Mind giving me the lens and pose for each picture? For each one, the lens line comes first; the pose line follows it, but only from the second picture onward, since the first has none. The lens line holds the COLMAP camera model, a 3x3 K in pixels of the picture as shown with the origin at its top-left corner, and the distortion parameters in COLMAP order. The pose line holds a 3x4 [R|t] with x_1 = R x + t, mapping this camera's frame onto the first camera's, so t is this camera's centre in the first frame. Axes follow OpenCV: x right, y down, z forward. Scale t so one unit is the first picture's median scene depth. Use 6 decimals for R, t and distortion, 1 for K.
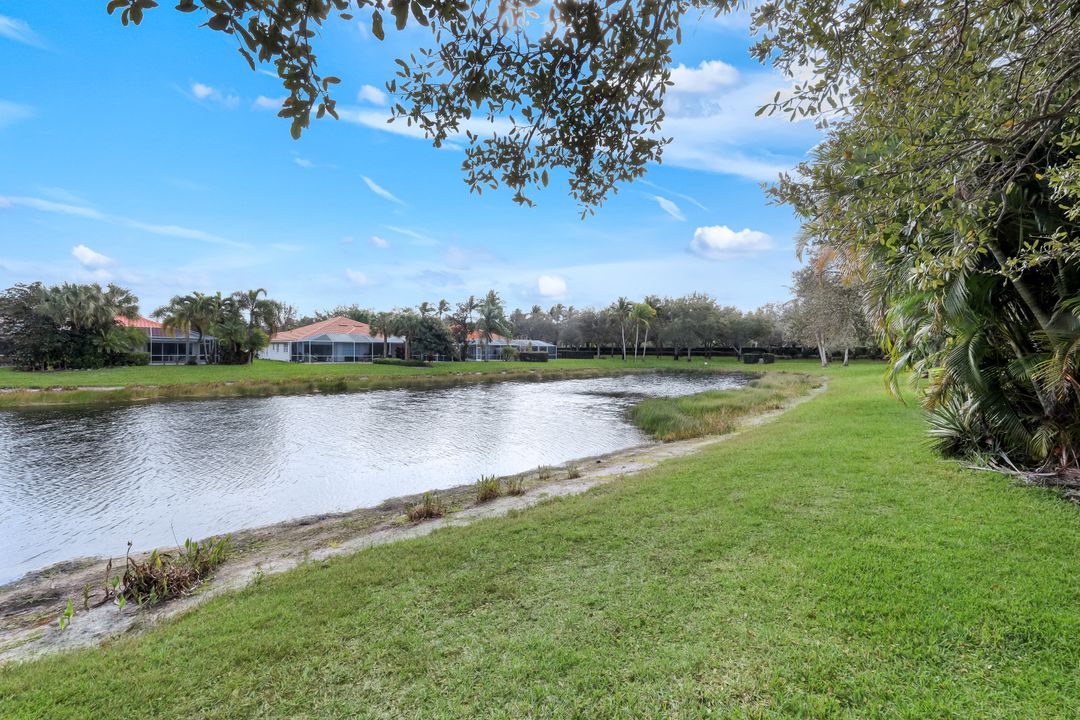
lens RADIAL K [[434.6, 0, 537.2], [0, 434.6, 356.7], [0, 0, 1]] dist [0.000072, -0.000179]
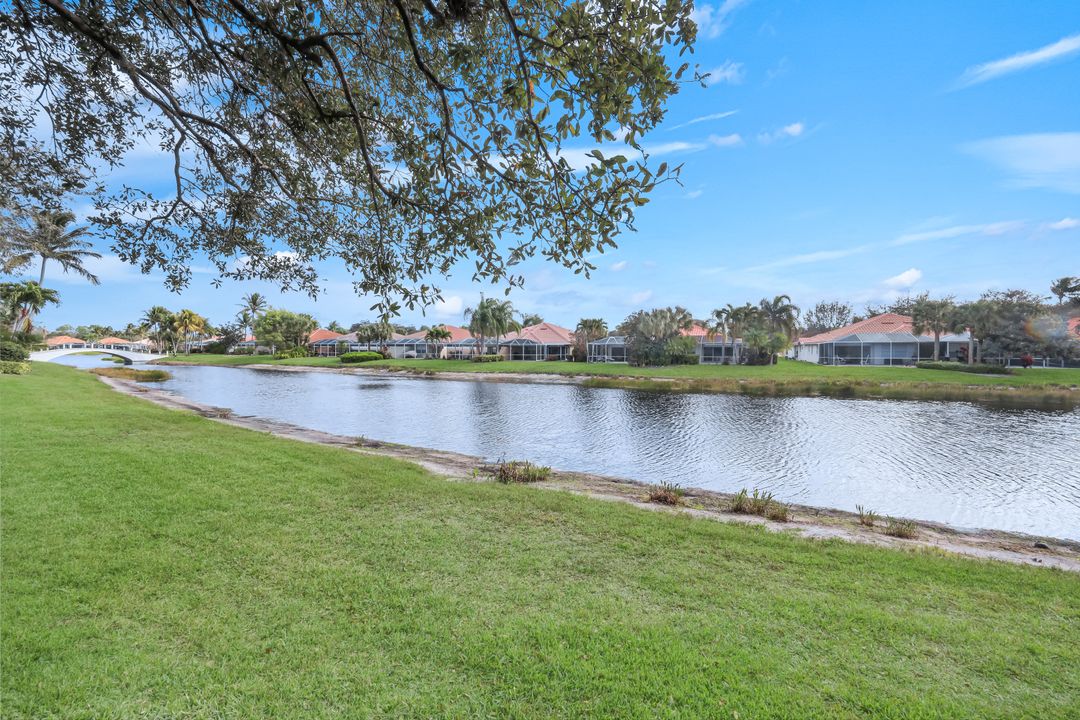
lens RADIAL K [[434.6, 0, 537.9], [0, 434.6, 358.5], [0, 0, 1]] dist [0.000072, -0.000179]
pose [[0.379047, 0.009183, -0.925332, 0.131168], [-0.006056, 0.999954, 0.007443, -0.004164], [0.925357, 0.002783, 0.379086, 0.044660]]
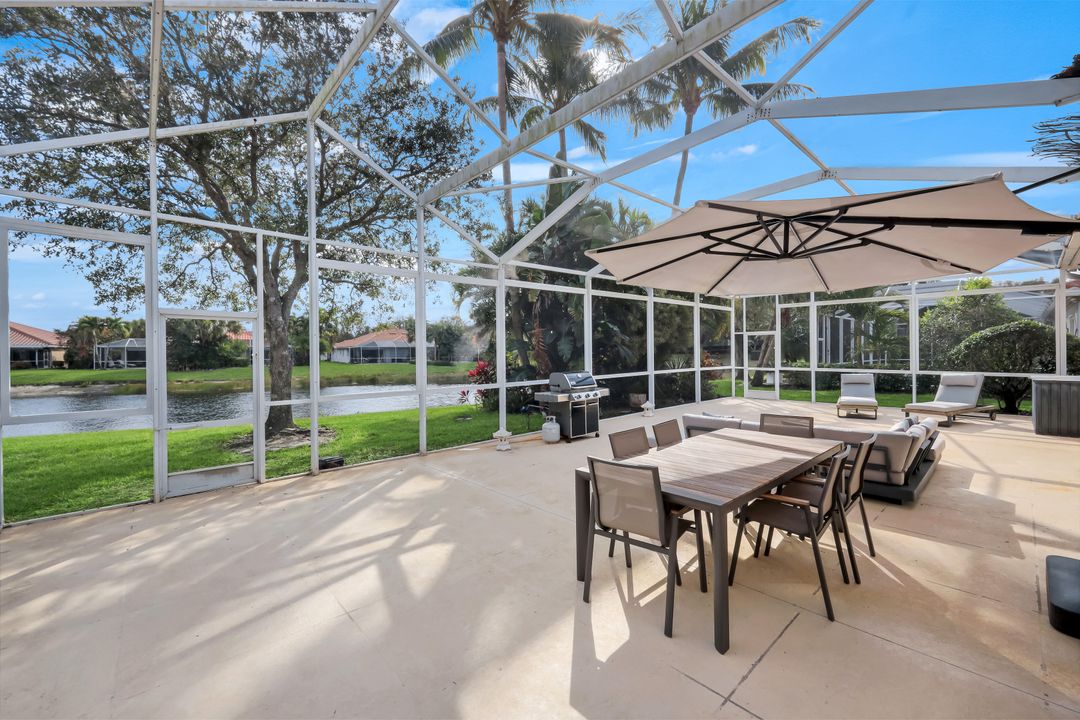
lens RADIAL K [[434.6, 0, 544.5], [0, 434.6, 358.6], [0, 0, 1]] dist [0.000072, -0.000179]
pose [[0.987550, -0.013631, -0.156714, 0.250138], [0.014252, 0.999894, 0.002839, 0.002867], [0.156659, -0.005037, 0.987640, -0.218165]]
